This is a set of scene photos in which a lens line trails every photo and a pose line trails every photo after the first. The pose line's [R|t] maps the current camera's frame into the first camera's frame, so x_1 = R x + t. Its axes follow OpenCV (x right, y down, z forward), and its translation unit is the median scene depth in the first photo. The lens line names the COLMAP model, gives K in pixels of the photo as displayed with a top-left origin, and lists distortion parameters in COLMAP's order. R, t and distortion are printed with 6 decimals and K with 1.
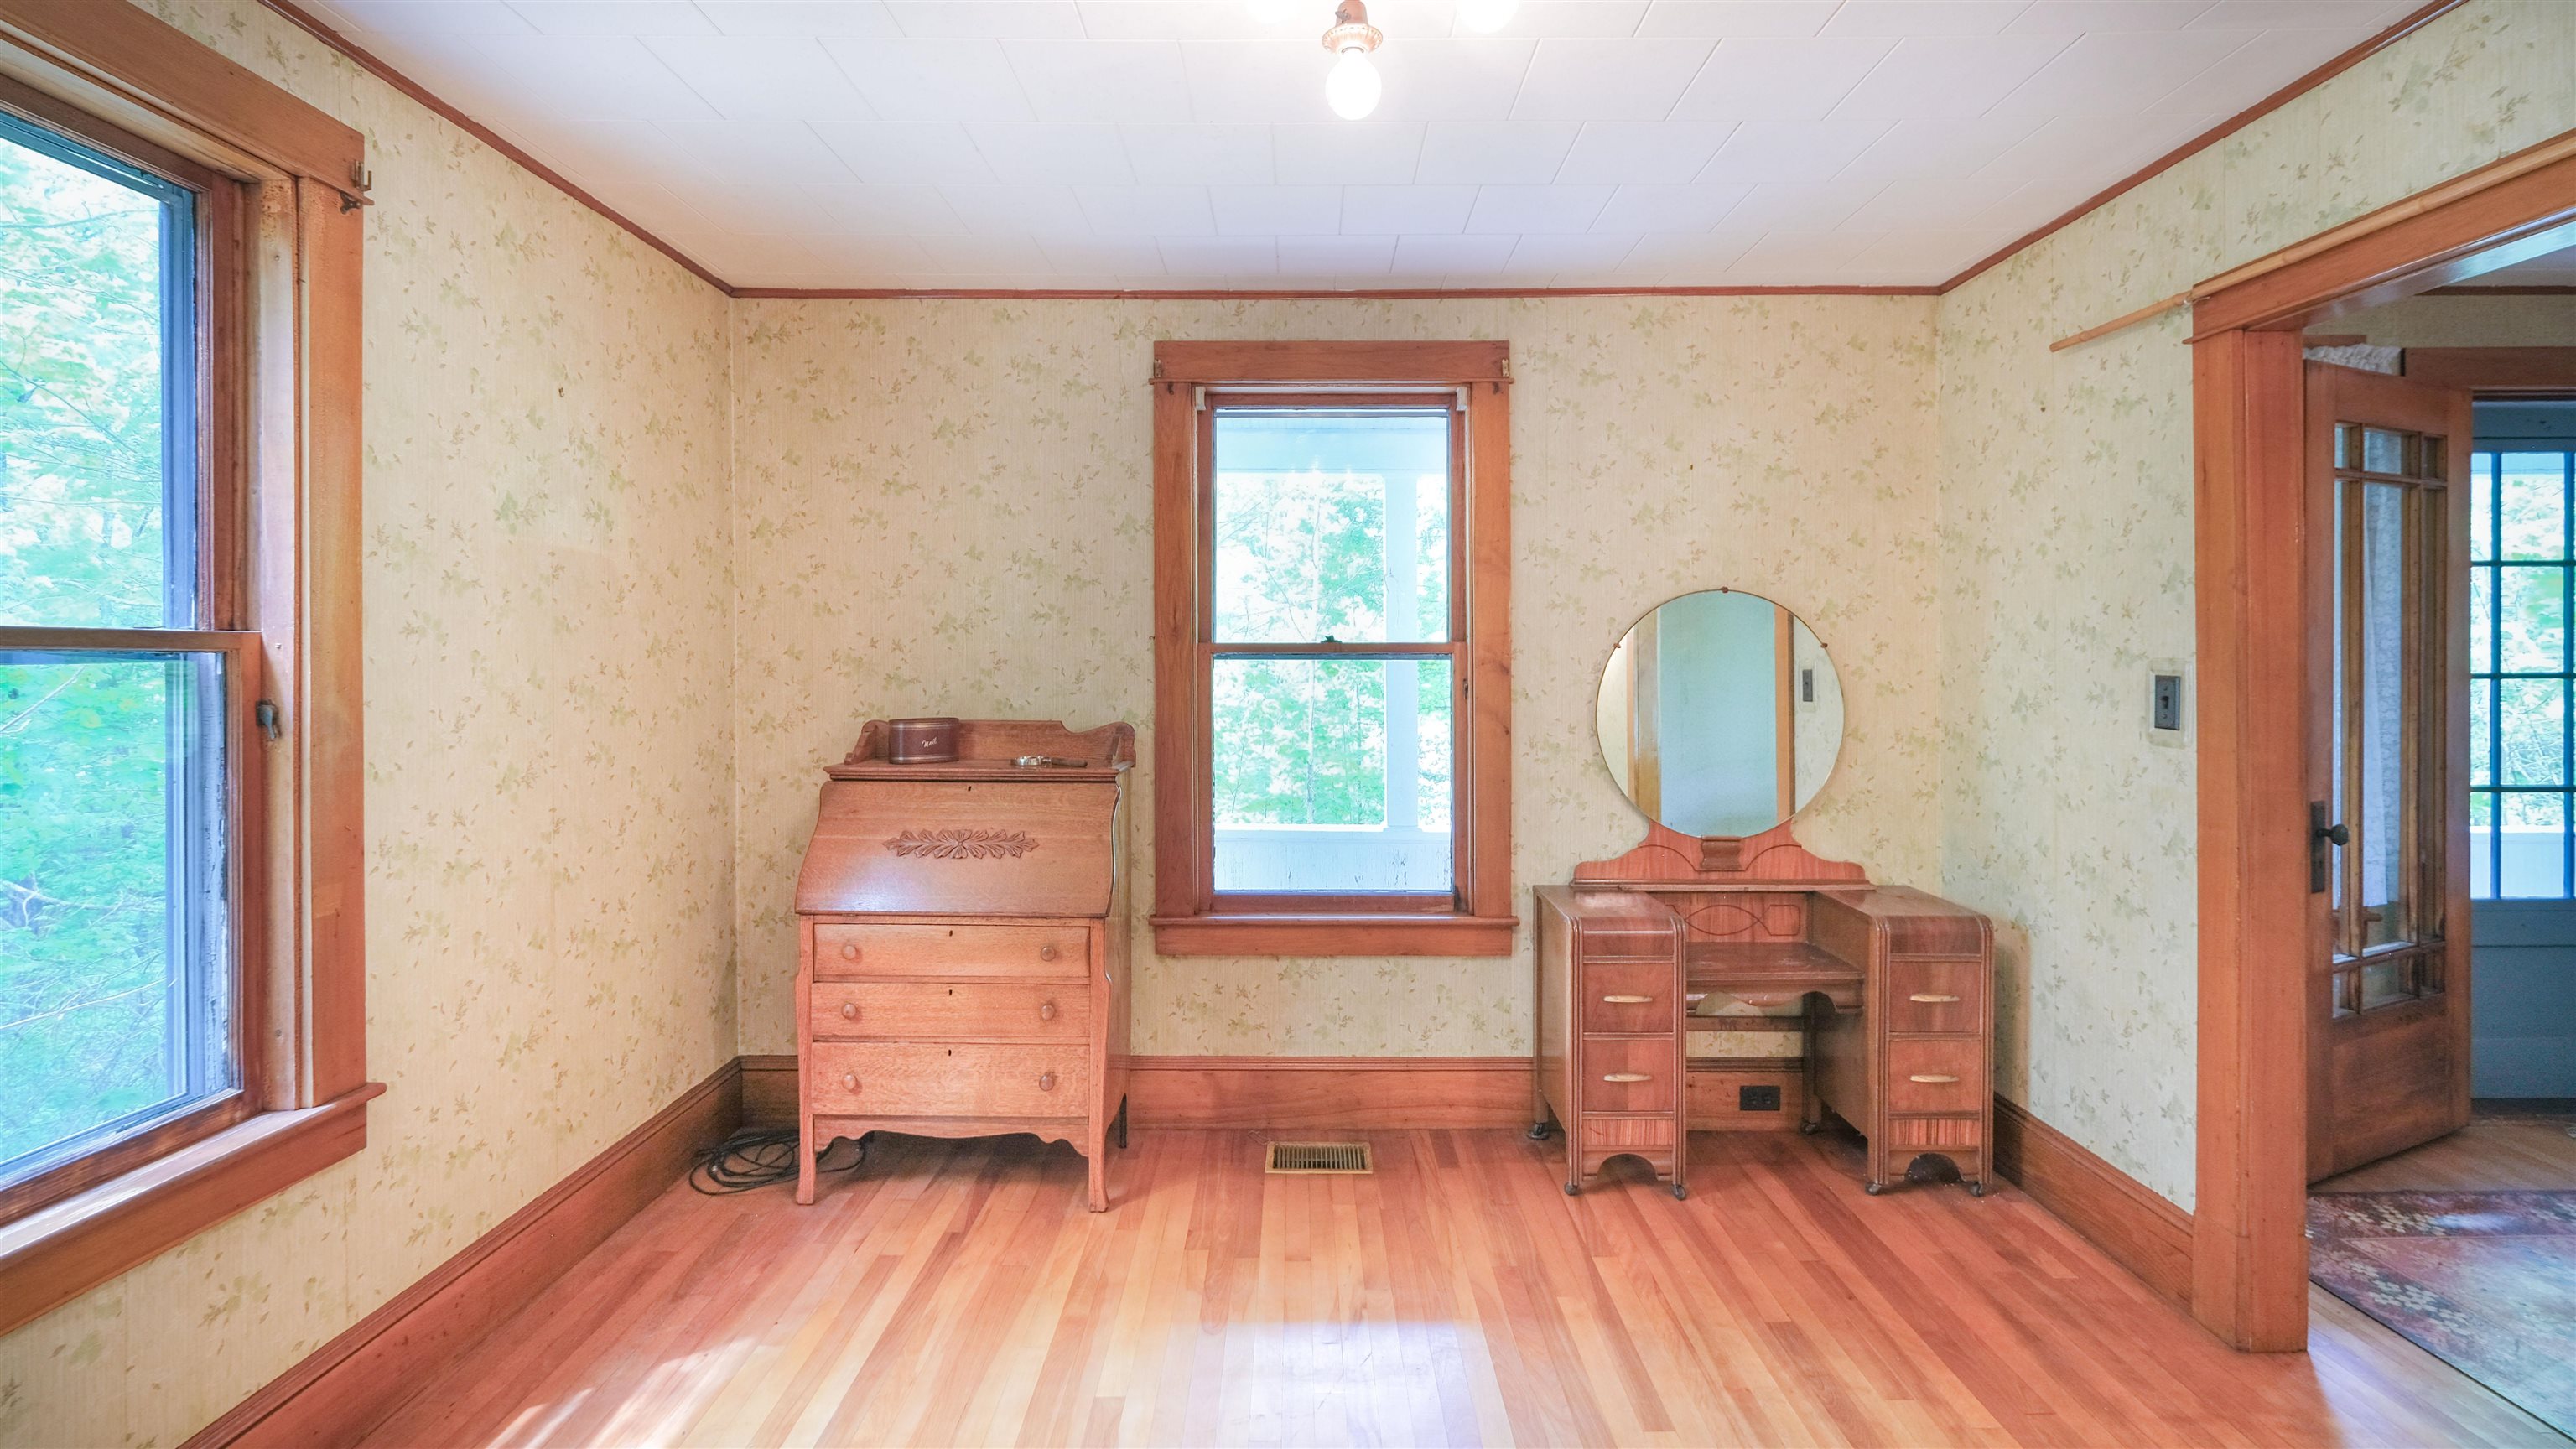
lens RADIAL K [[1143.0, 0, 1241.9], [0, 1143.0, 658.6], [0, 0, 1]] dist [0.000513, -0.000878]
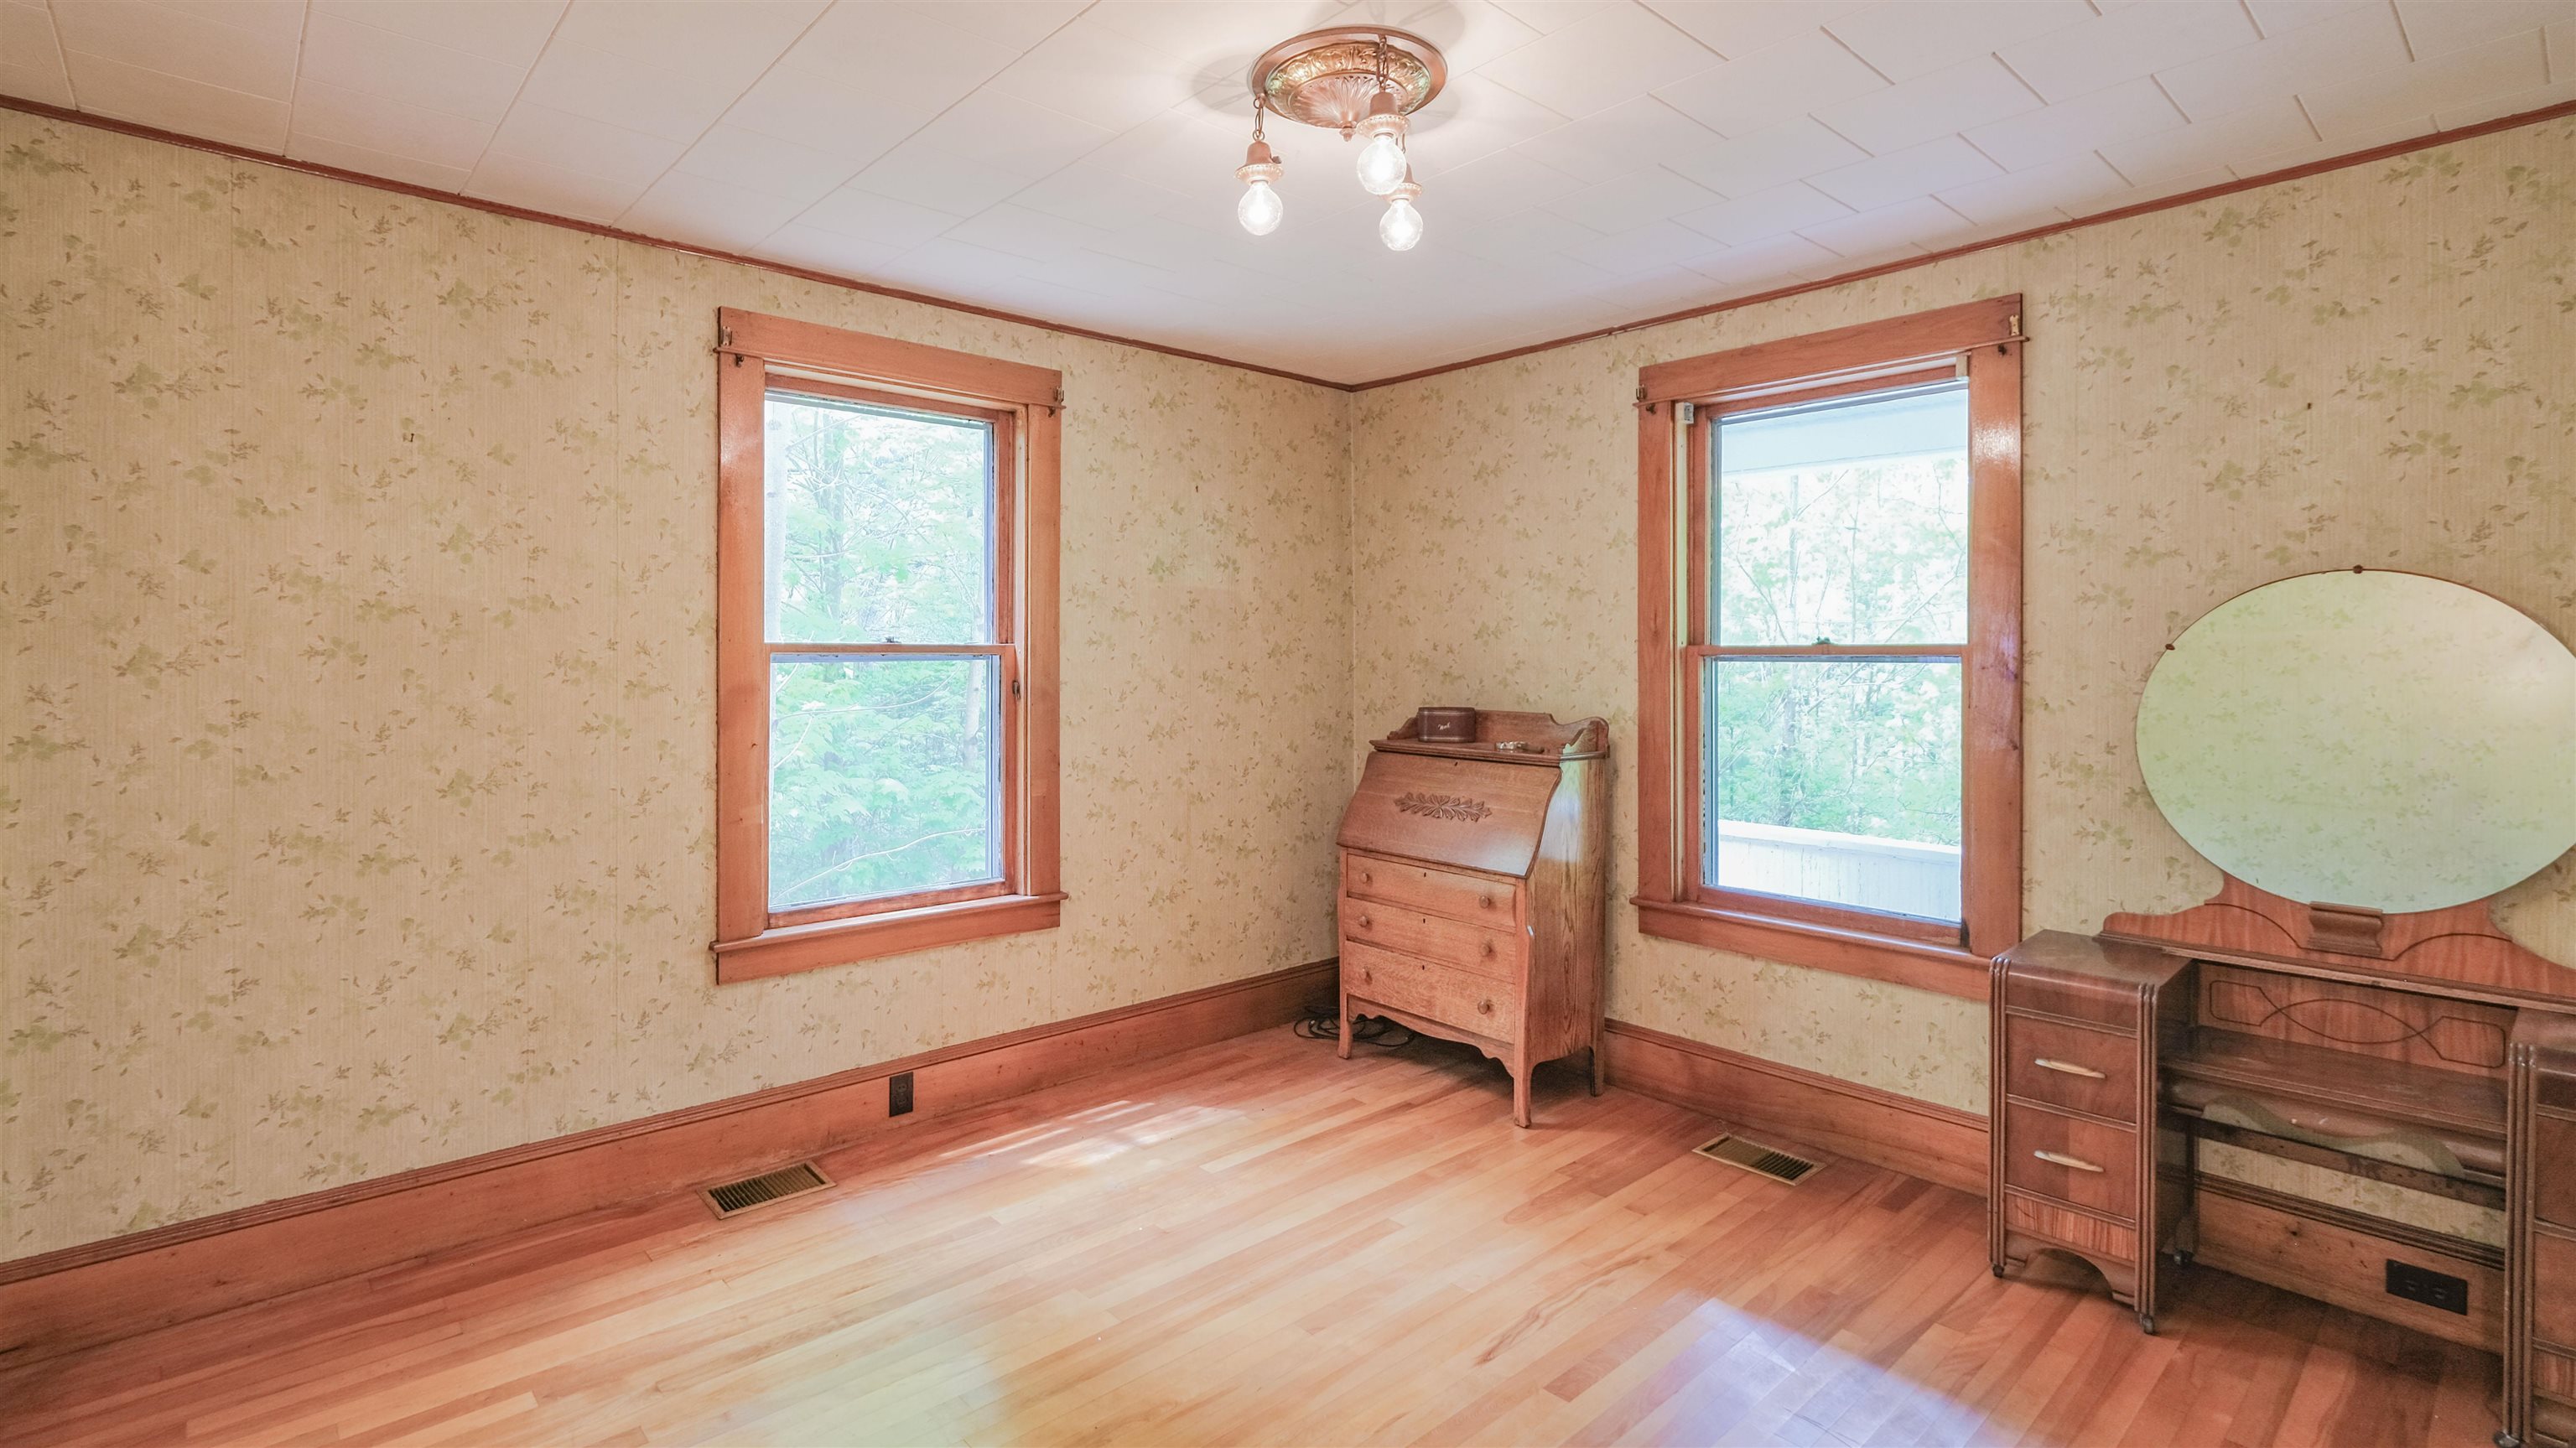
lens RADIAL K [[1142.9, 0, 1241.9], [0, 1142.9, 658.1], [0, 0, 1]] dist [0.000513, -0.000878]
pose [[0.677844, 0.002967, -0.735200, 0.512362], [-0.003378, 0.999994, 0.000922, -0.001905], [0.735198, 0.001859, 0.677850, -0.015531]]
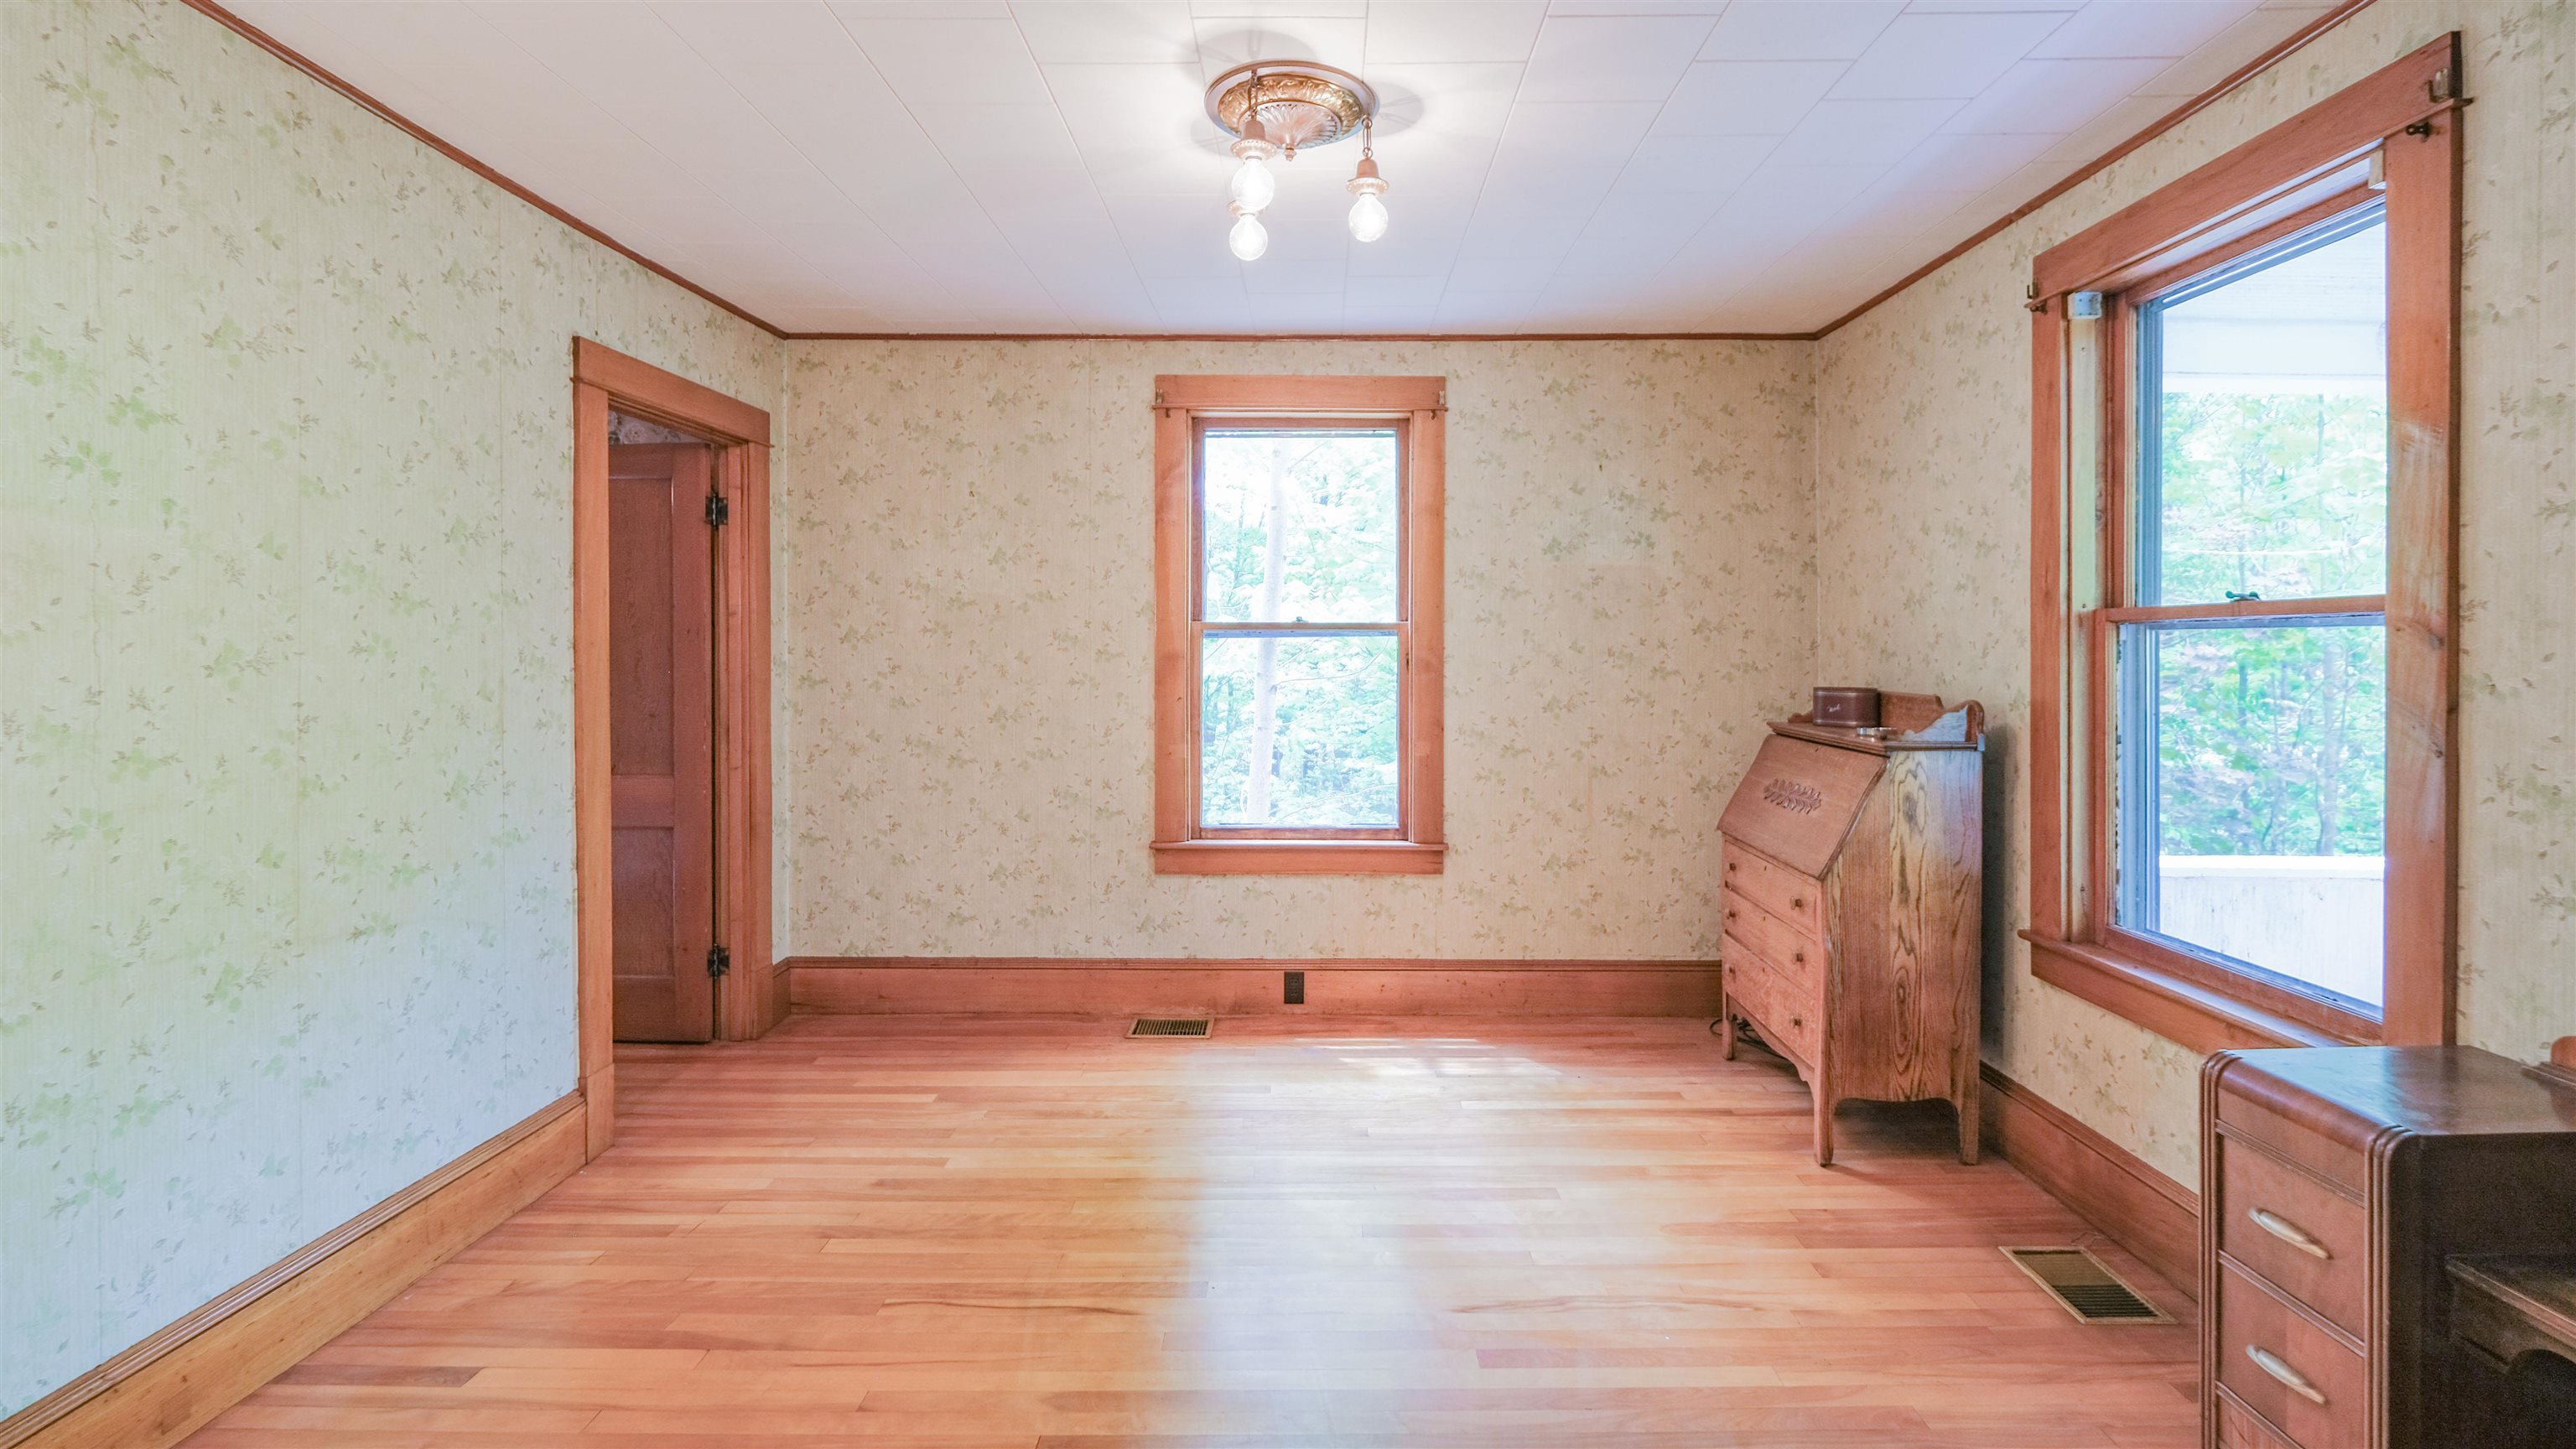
lens RADIAL K [[1113.7, 0, 1355.7], [0, 1113.7, 656.4], [0, 0, 1]] dist [0.000202, -0.000059]
pose [[0.049989, 0.007019, -0.998725, 0.802986], [-0.003228, 0.999971, 0.006866, 0.017613], [0.998745, 0.002881, 0.050010, 0.495732]]
